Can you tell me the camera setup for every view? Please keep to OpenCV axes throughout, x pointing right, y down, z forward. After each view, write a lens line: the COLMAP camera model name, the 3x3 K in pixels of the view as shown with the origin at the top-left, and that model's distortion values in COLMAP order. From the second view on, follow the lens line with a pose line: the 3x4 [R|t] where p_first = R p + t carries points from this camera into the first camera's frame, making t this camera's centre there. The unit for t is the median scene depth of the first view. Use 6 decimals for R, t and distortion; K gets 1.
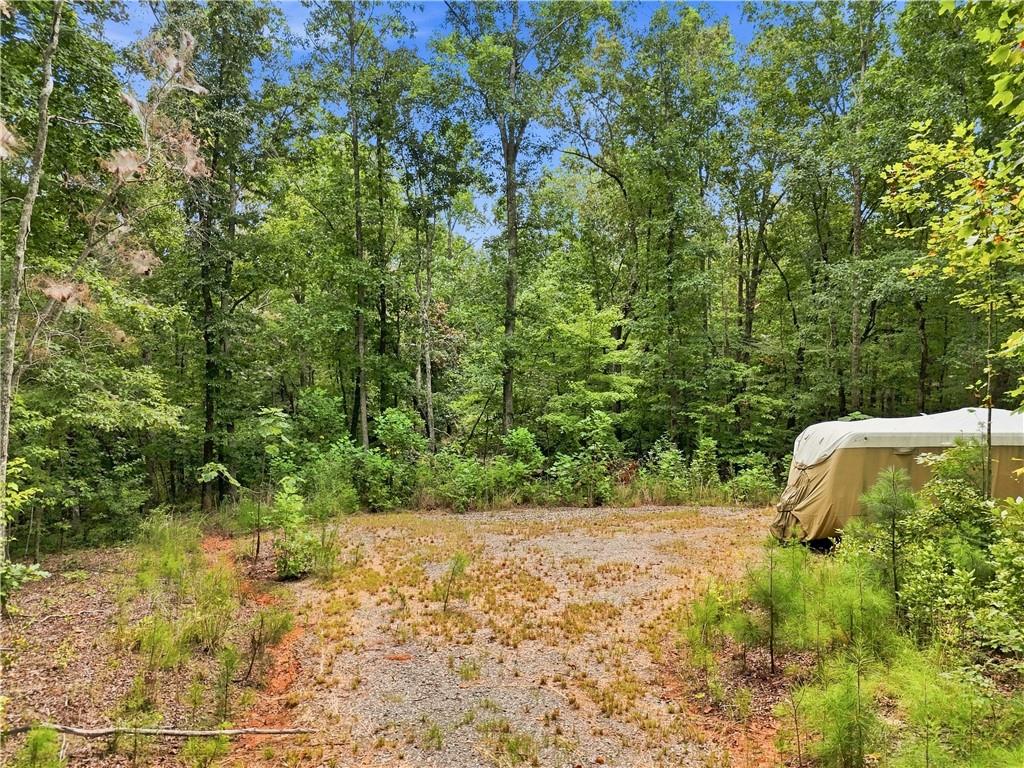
lens RADIAL K [[762.2, 0, 512.1], [0, 762.2, 396.7], [0, 0, 1]] dist [0.072621, -0.069305]
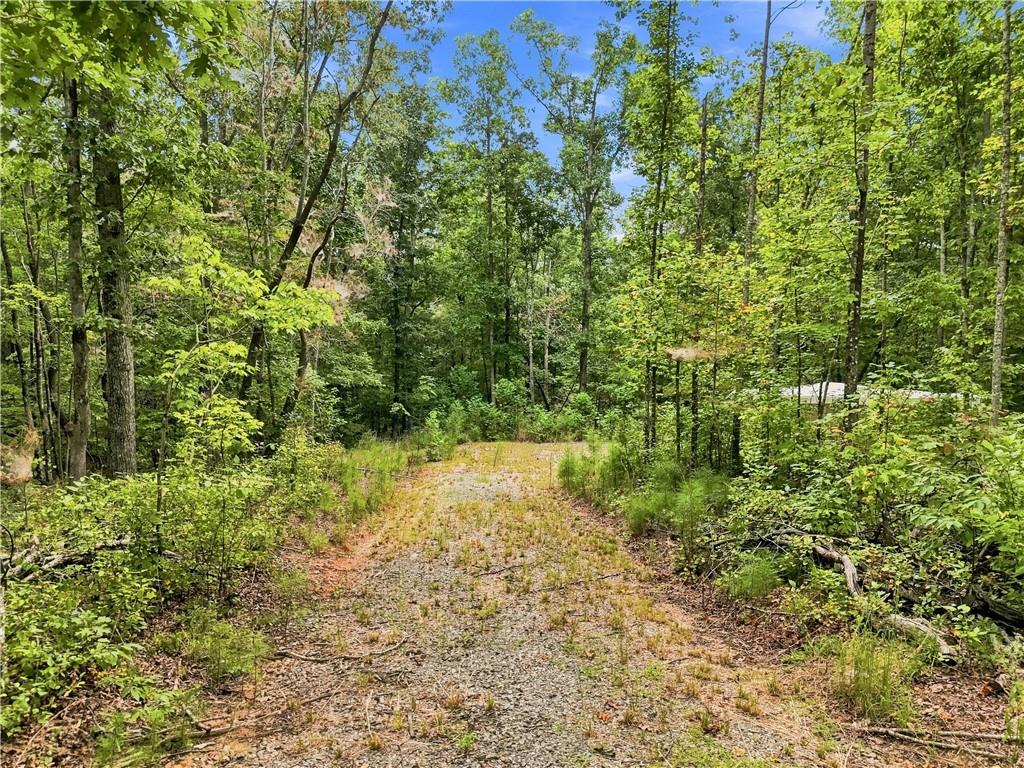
lens RADIAL K [[765.1, 0, 514.0], [0, 765.1, 403.7], [0, 0, 1]] dist [0.071651, -0.079125]
pose [[0.974031, 0.024114, -0.225126, 0.215352], [-0.015777, 0.999124, 0.038760, 0.004817], [0.225863, -0.034202, 0.973558, -0.526649]]
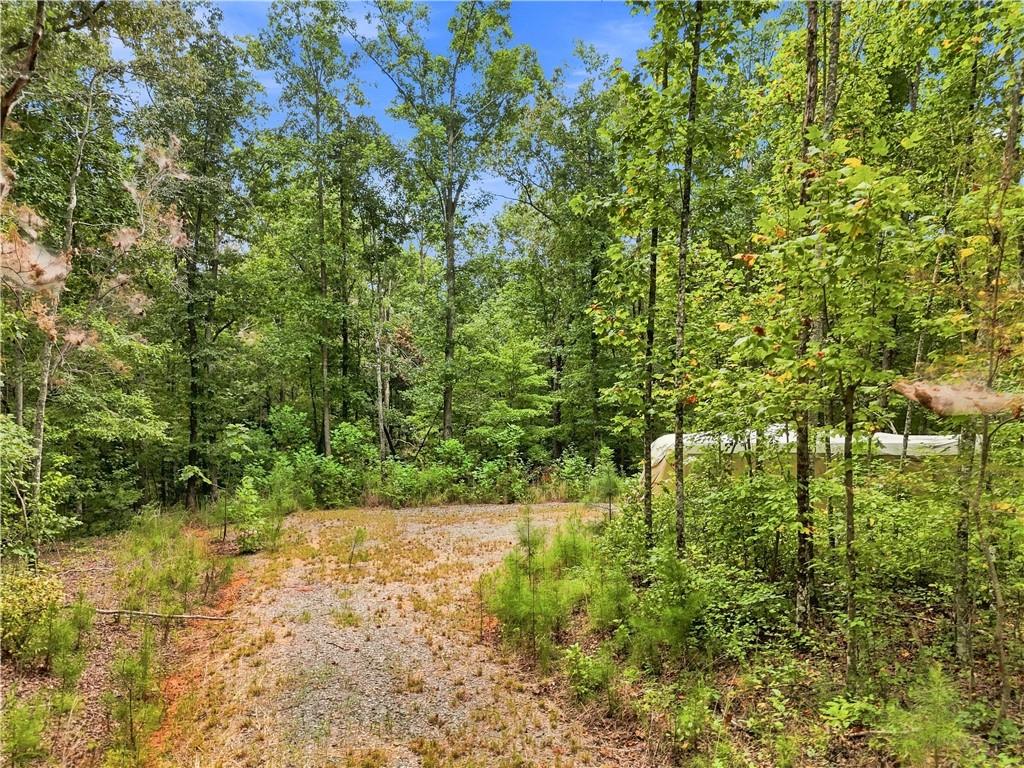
lens RADIAL K [[762.2, 0, 512.1], [0, 762.2, 396.7], [0, 0, 1]] dist [0.072621, -0.069305]
pose [[0.999983, 0.001083, 0.005805, 0.094372], [-0.000993, 0.999879, -0.015517, -0.007219], [-0.005821, 0.015511, 0.999863, -0.197042]]
